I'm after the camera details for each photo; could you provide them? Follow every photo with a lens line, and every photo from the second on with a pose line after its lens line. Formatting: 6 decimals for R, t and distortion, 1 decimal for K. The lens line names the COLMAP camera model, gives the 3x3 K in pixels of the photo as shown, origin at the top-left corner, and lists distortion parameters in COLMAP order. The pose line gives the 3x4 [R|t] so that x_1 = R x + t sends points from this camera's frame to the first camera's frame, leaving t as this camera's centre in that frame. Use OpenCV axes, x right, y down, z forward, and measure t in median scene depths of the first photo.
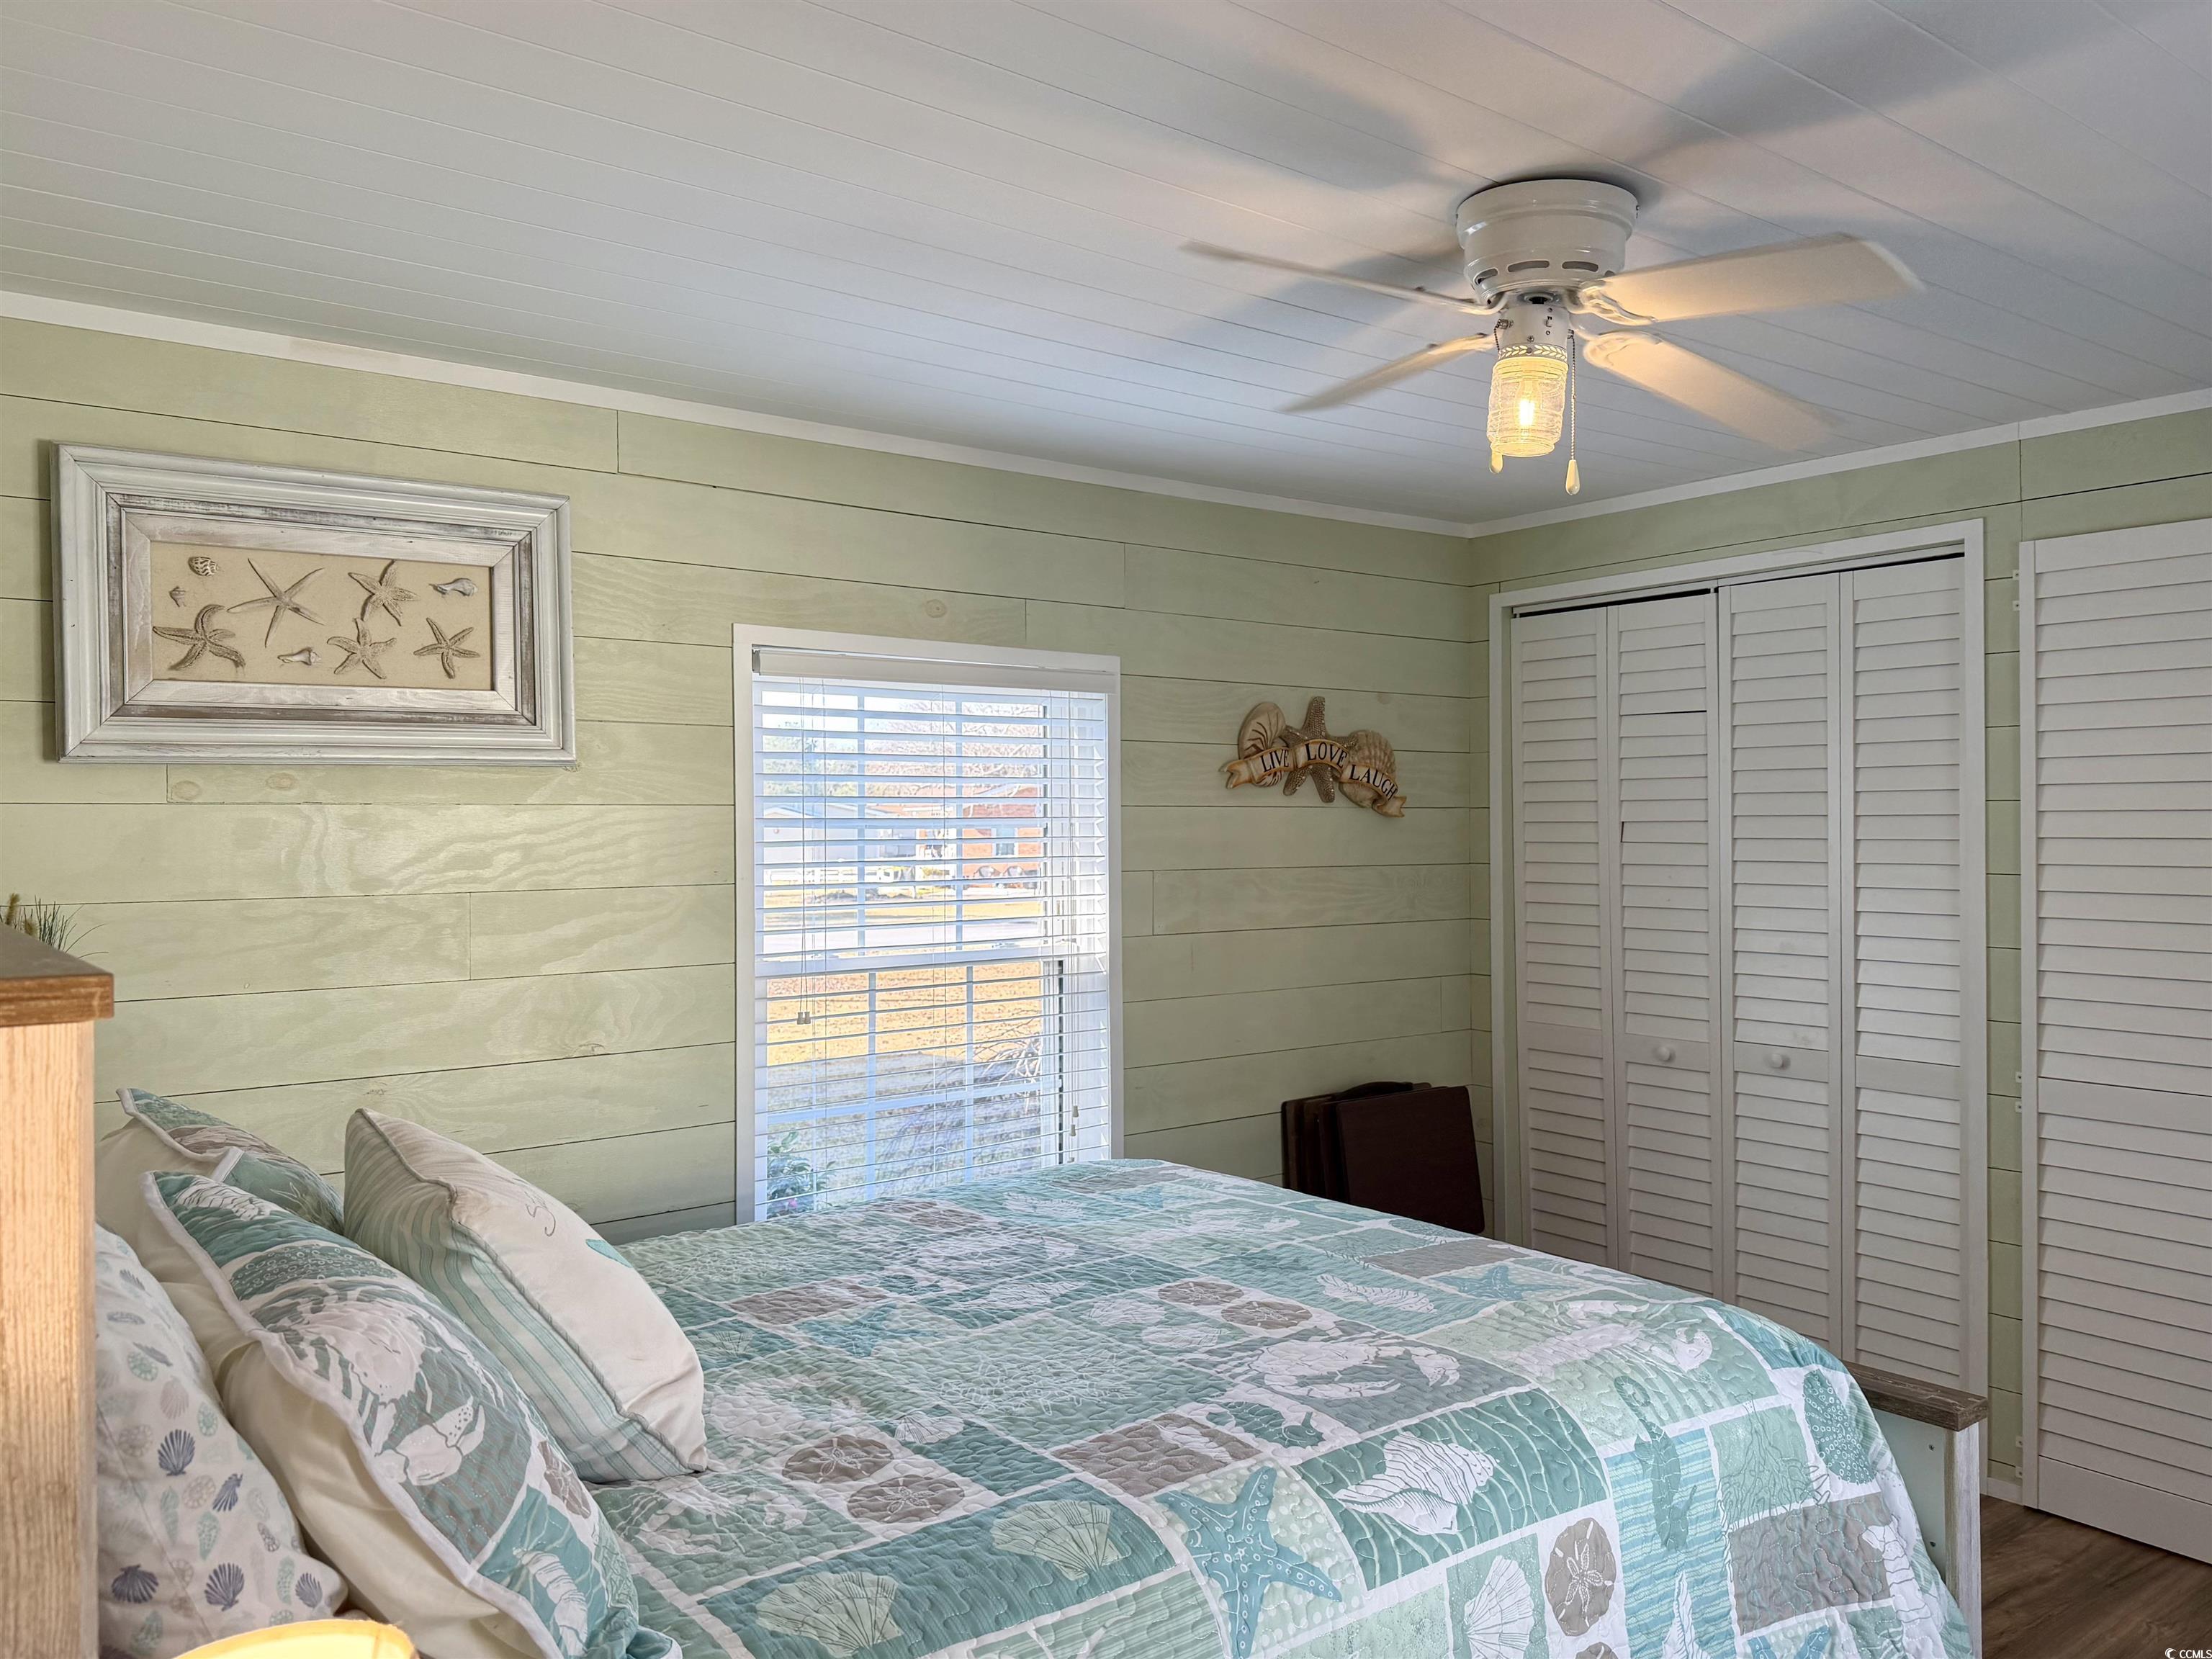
lens RADIAL K [[1561.2, 0, 1106.0], [0, 1561.2, 829.5], [0, 0, 1]] dist [0.139286, -0.184767]
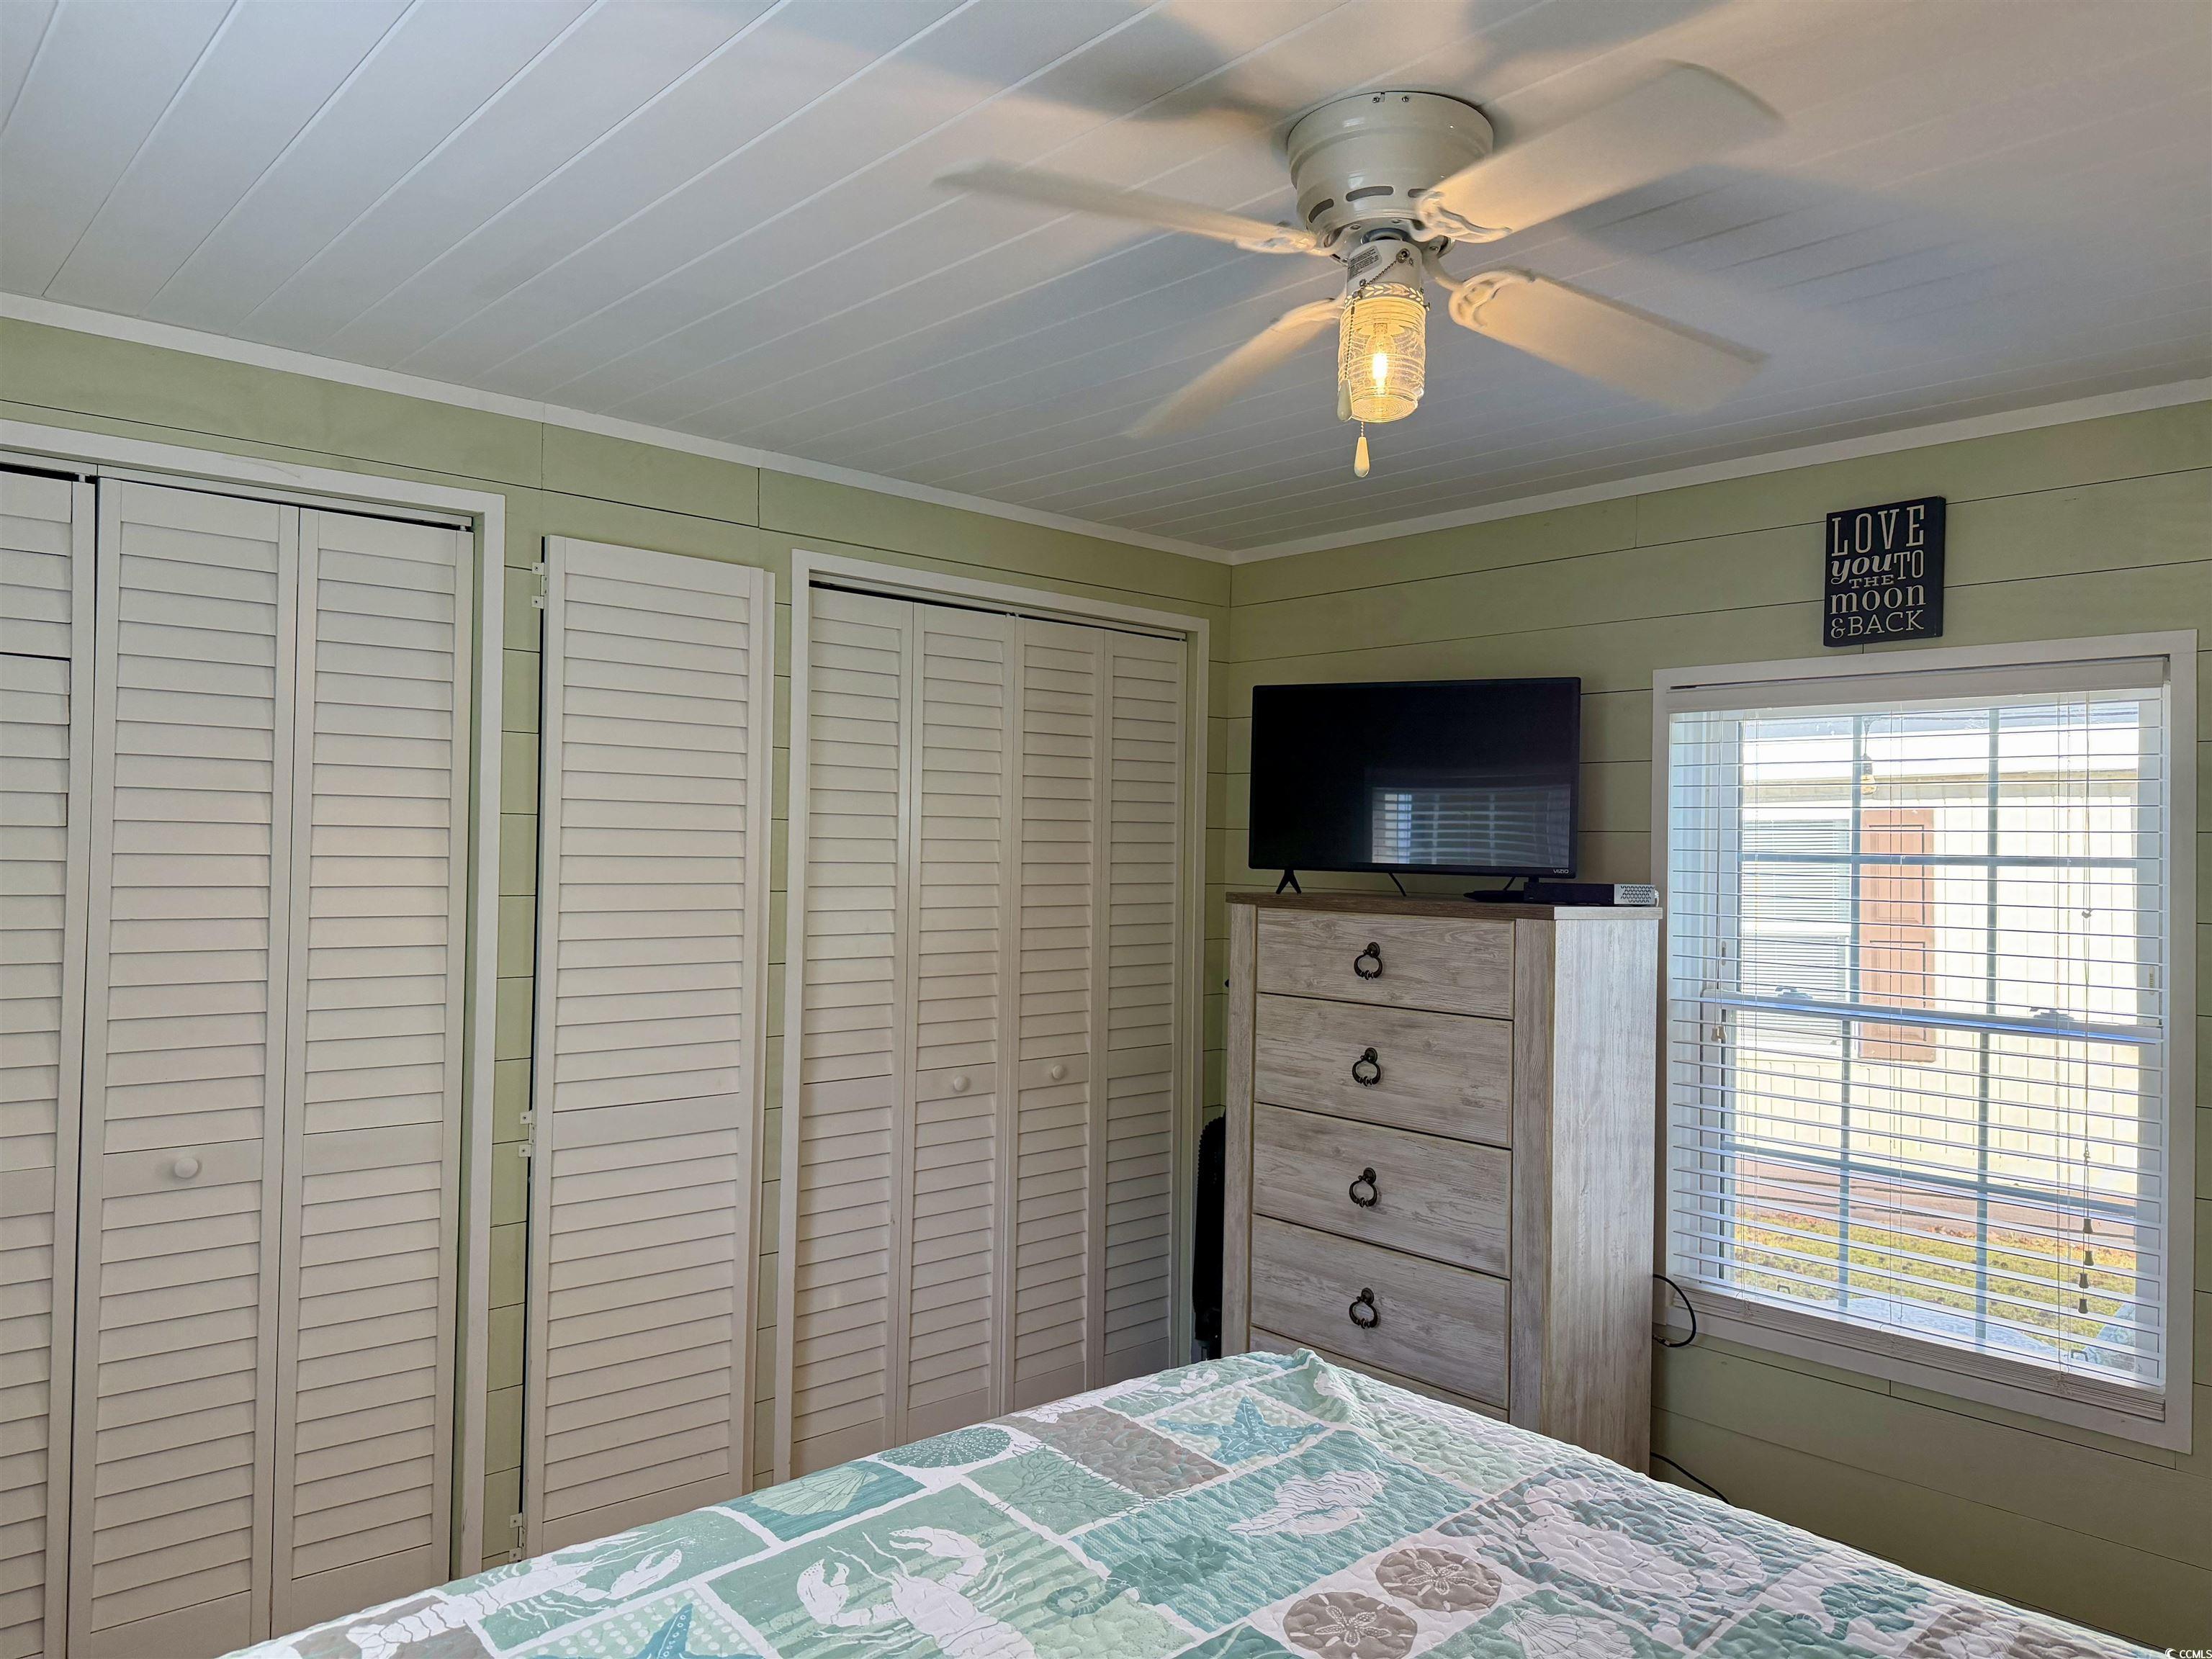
lens RADIAL K [[1561.2, 0, 1106.0], [0, 1561.2, 829.5], [0, 0, 1]] dist [0.139286, -0.184767]
pose [[-0.048181, 0.015076, 0.998725, -0.469334], [-0.010391, 0.999824, -0.015594, 0.000681], [-0.998785, -0.011129, -0.048016, 0.964156]]
